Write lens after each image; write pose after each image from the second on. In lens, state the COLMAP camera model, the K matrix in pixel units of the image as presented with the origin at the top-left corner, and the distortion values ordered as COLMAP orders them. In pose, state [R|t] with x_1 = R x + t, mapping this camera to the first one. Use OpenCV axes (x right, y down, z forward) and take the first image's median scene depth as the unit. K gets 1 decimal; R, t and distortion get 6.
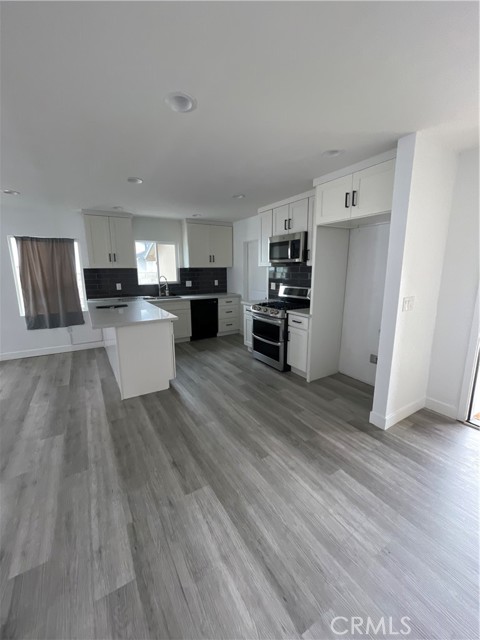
lens RADIAL K [[257.6, 0, 239.3], [0, 257.6, 316.9], [0, 0, 1]] dist [0.000154, 0.000015]
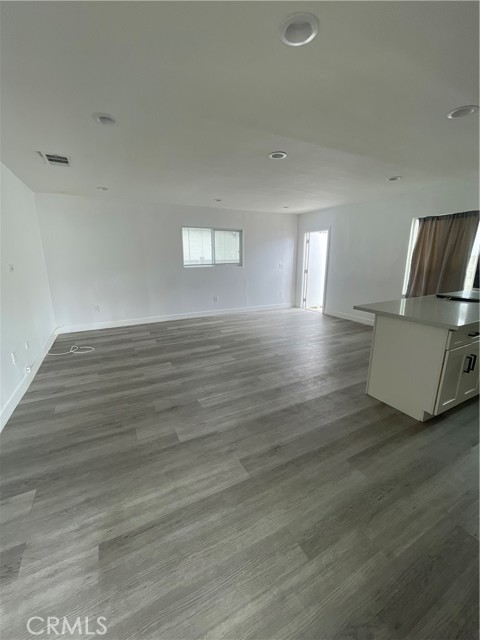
lens RADIAL K [[257.6, 0, 239.8], [0, 257.6, 321.9], [0, 0, 1]] dist [0.000154, 0.000015]
pose [[-0.065625, 0.253594, -0.965082, 0.710535], [-0.172382, 0.949744, 0.261286, -0.148248], [0.982842, 0.183509, -0.018612, 0.941333]]
